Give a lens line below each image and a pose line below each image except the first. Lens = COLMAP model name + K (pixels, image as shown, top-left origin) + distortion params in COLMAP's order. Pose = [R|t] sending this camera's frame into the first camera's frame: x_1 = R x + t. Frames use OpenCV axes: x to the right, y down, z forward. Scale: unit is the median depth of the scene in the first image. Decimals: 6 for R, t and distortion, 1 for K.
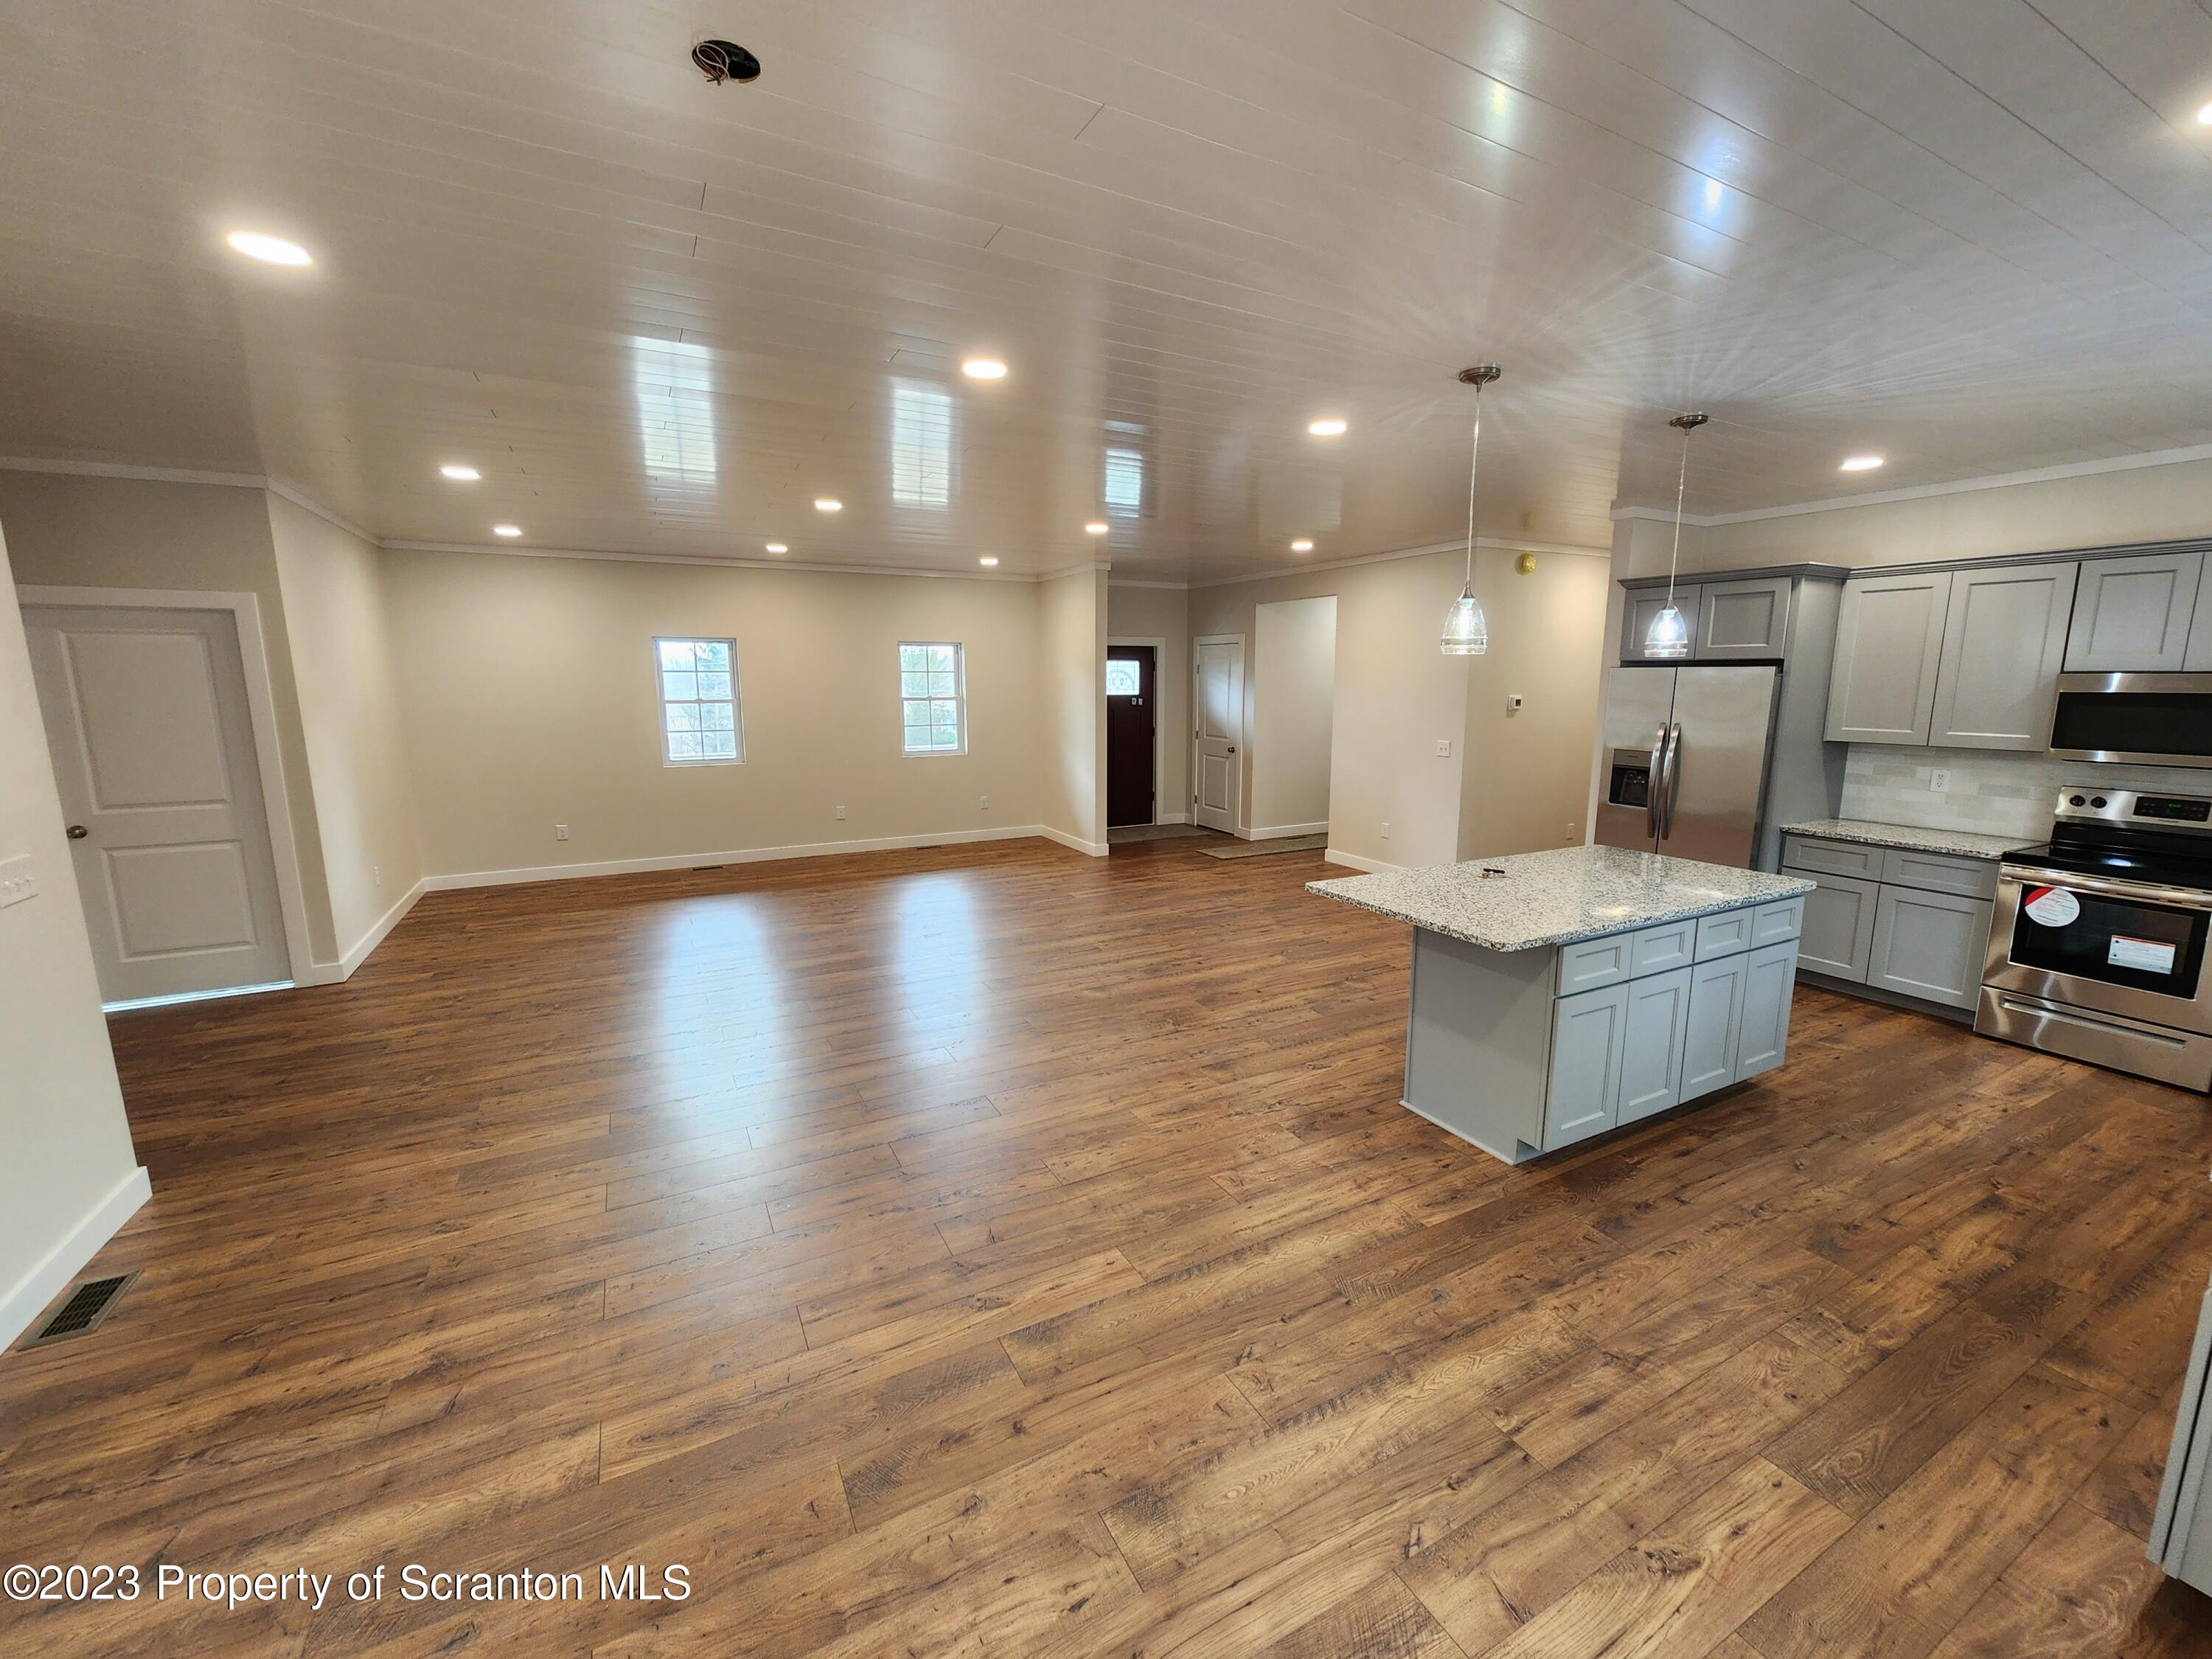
lens RADIAL K [[900.0, 0, 1106.0], [0, 900.0, 820.9], [0, 0, 1]] dist [0.007112, -0.003541]
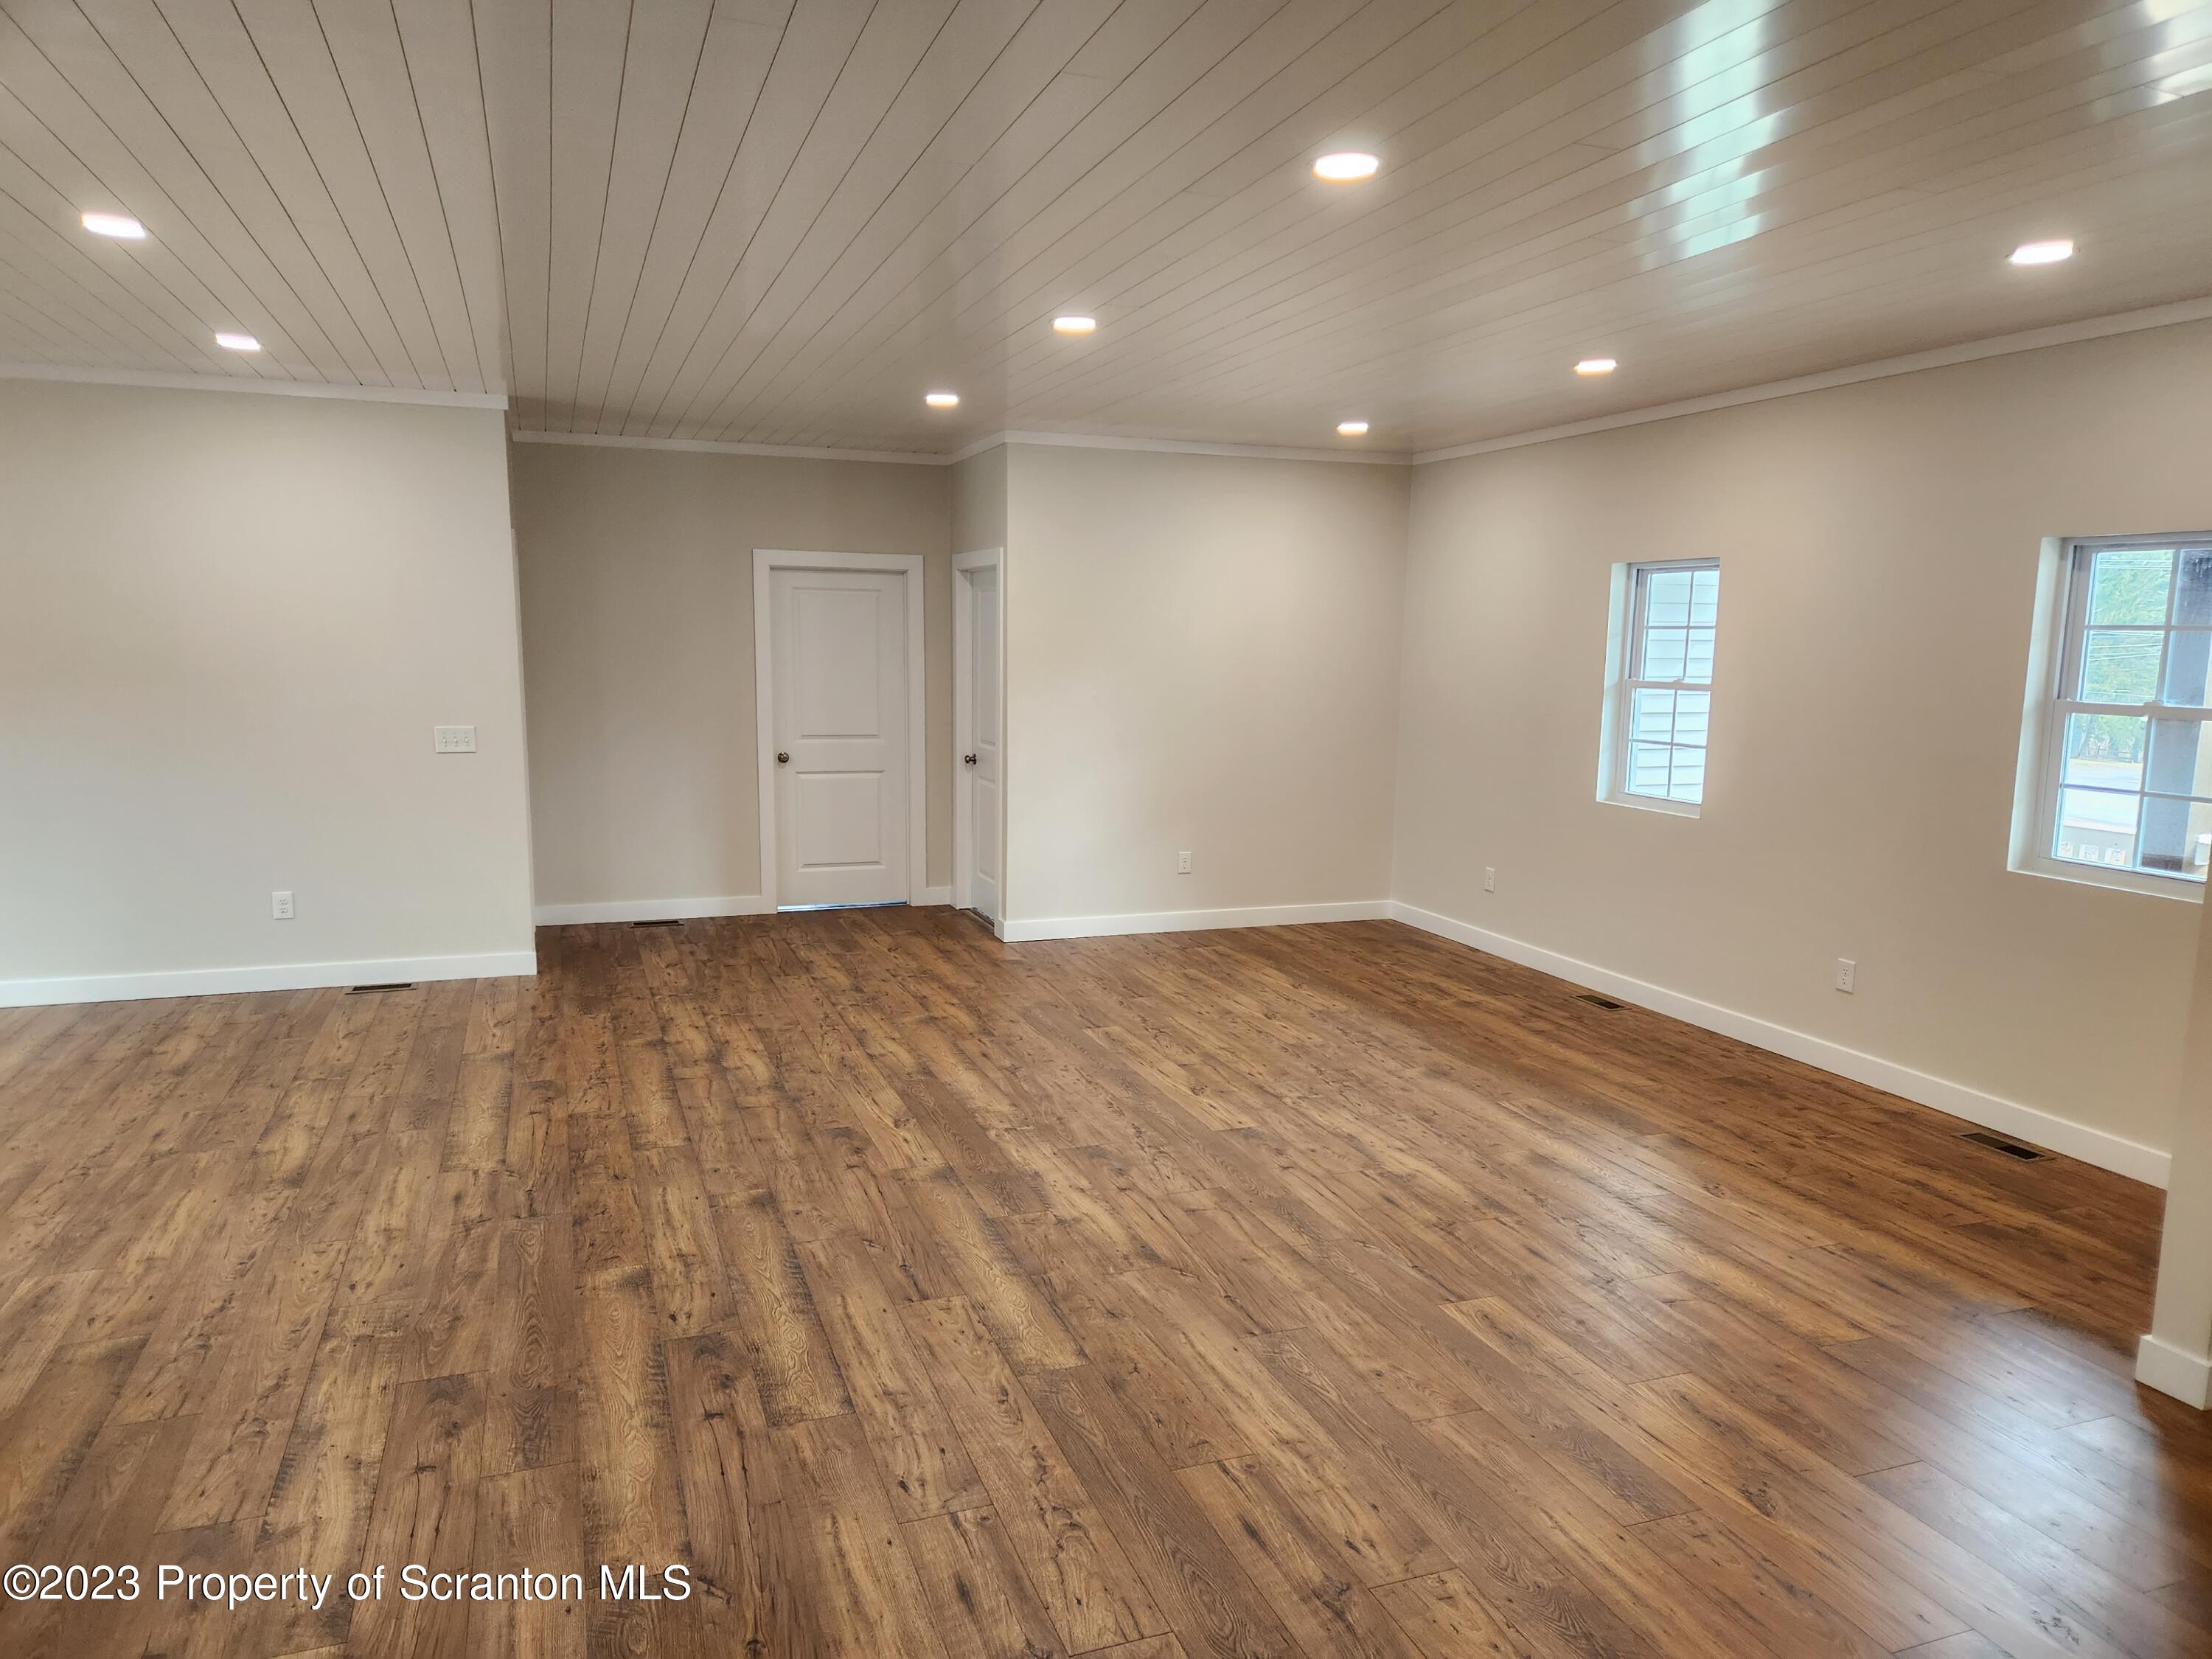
lens RADIAL K [[1476.7, 0, 1088.8], [0, 1476.7, 824.3], [0, 0, 1]] dist [0.077801, -0.061572]
pose [[-0.135858, 0.128828, -0.982317, 0.728557], [-0.173674, 0.973059, 0.151634, -0.213744], [0.975387, 0.191203, -0.109824, 1.328375]]
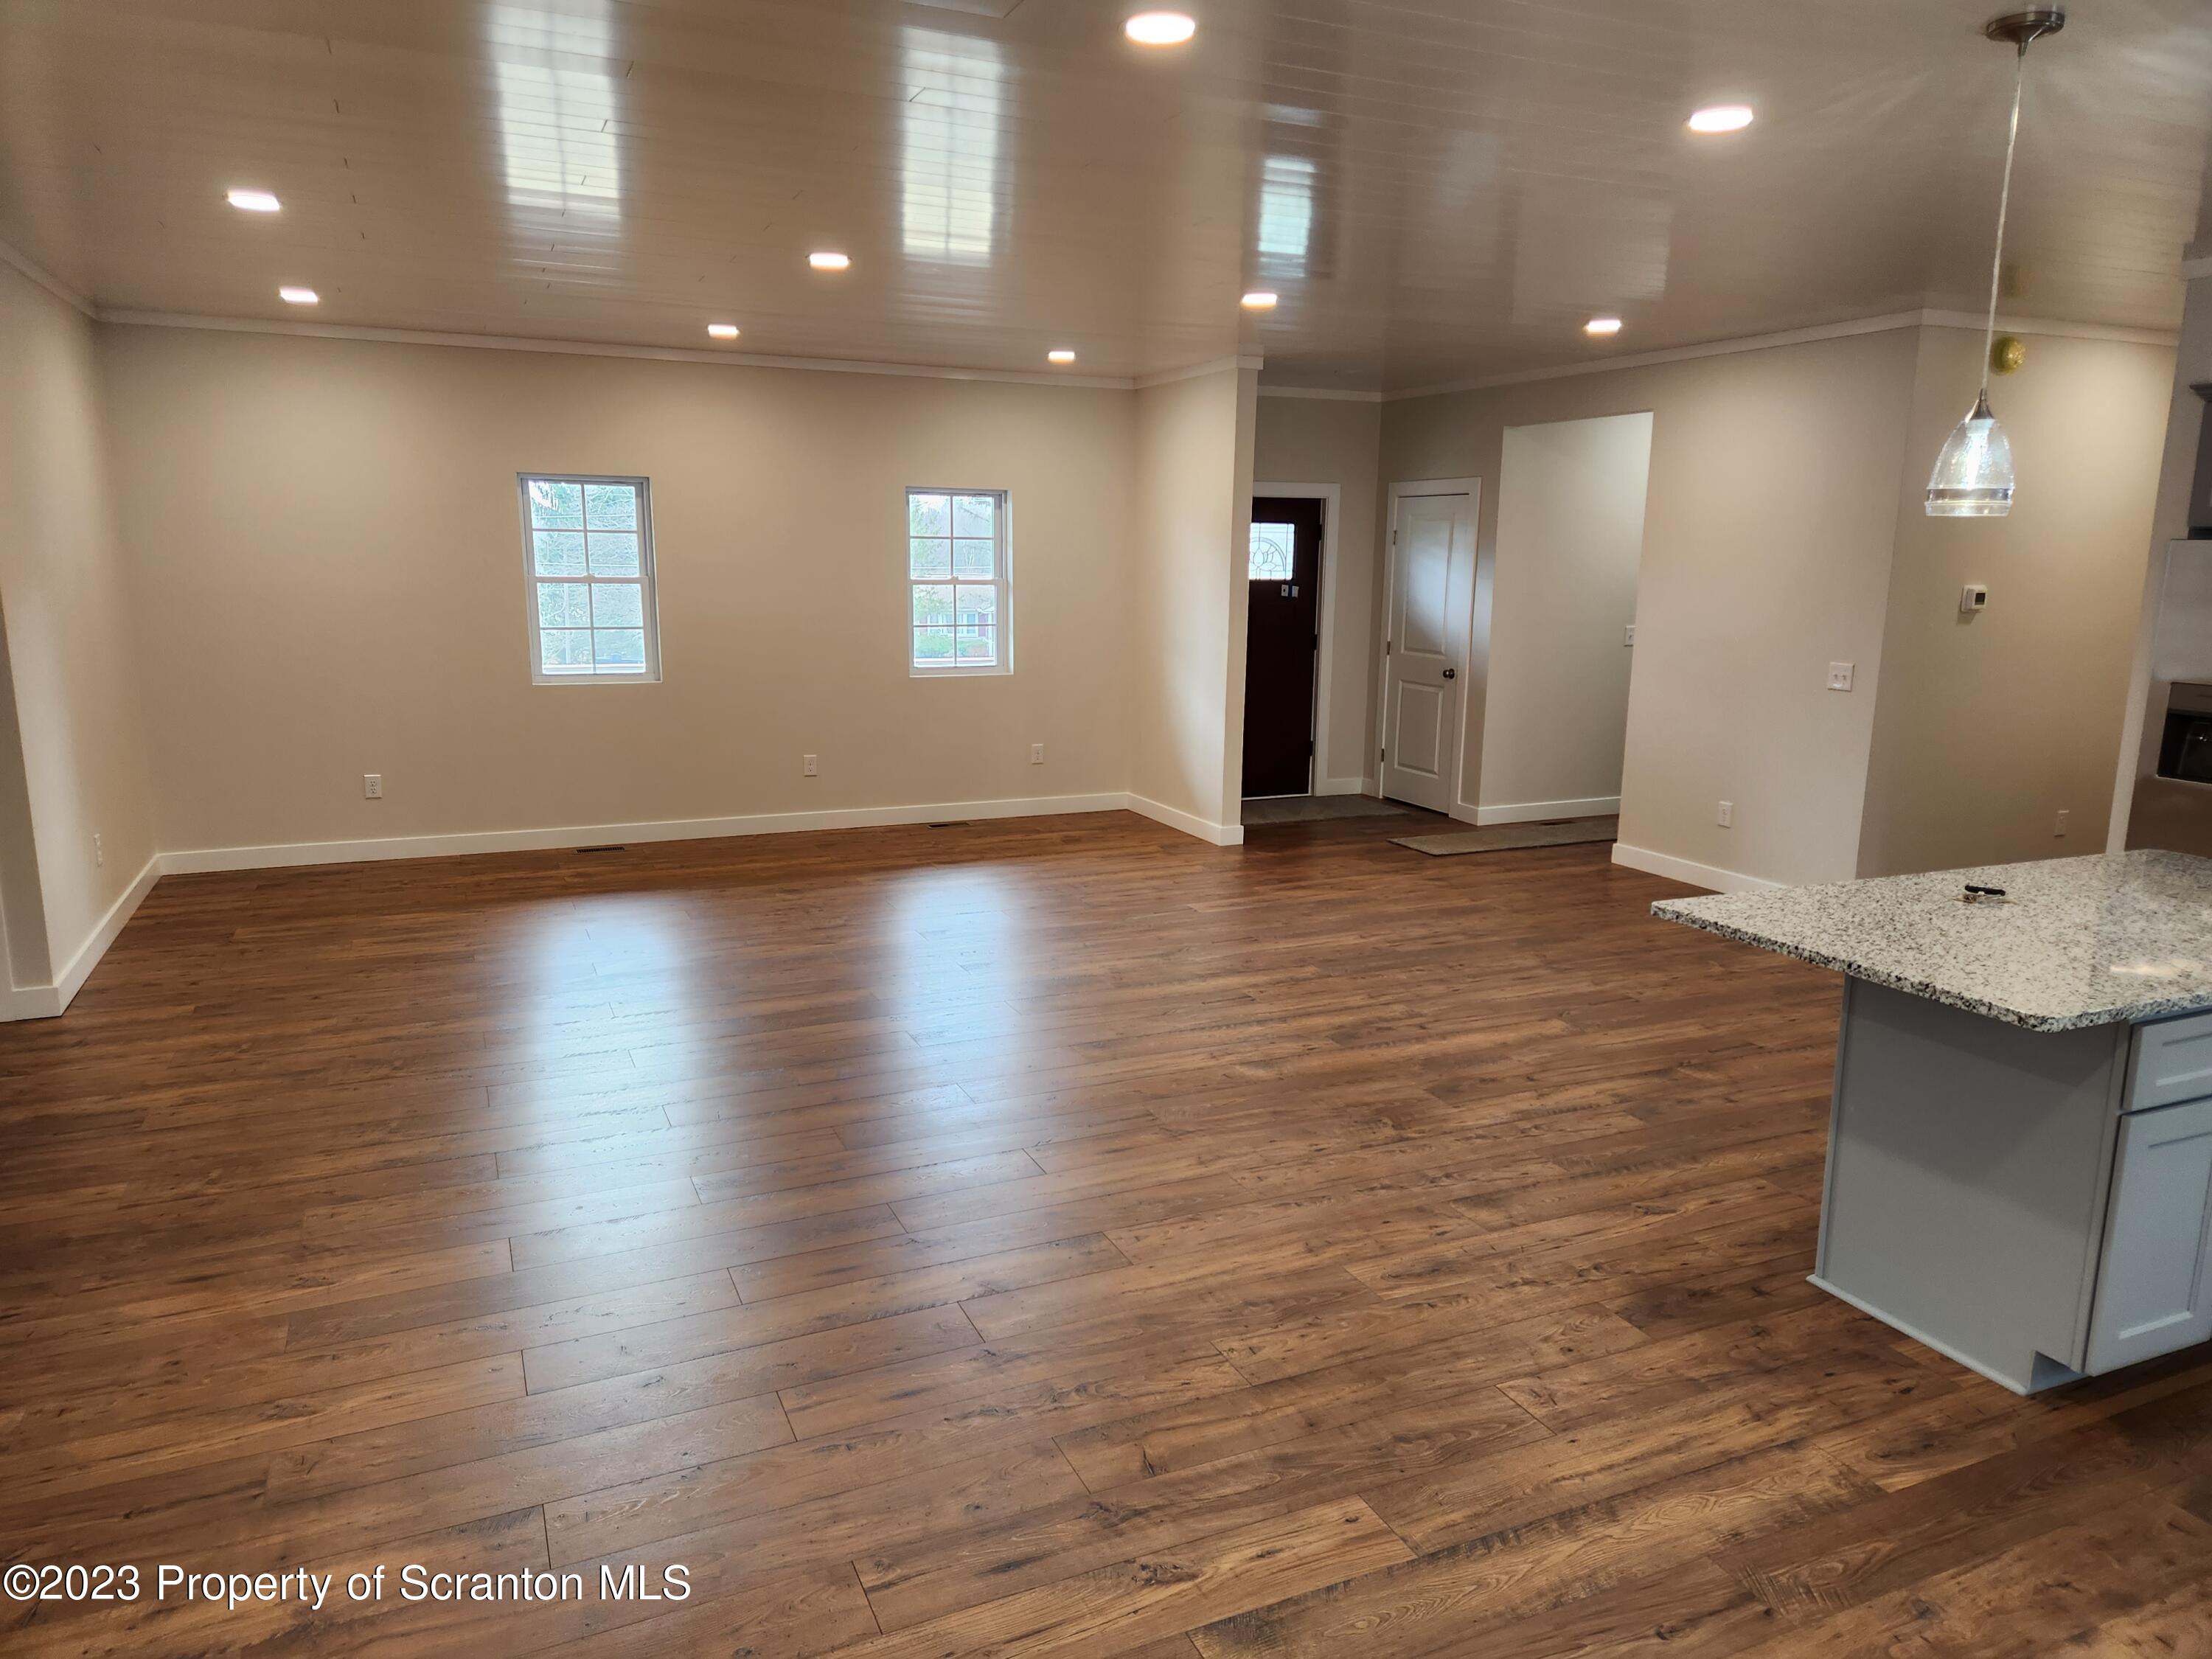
lens RADIAL K [[1476.7, 0, 1092.0], [0, 1476.7, 822.0], [0, 0, 1]] dist [0.077801, -0.061572]
pose [[0.997676, 0.024084, -0.063743, -0.065037], [-0.022477, 0.999414, 0.025806, -0.000560], [0.064327, -0.024313, 0.997633, -0.003892]]
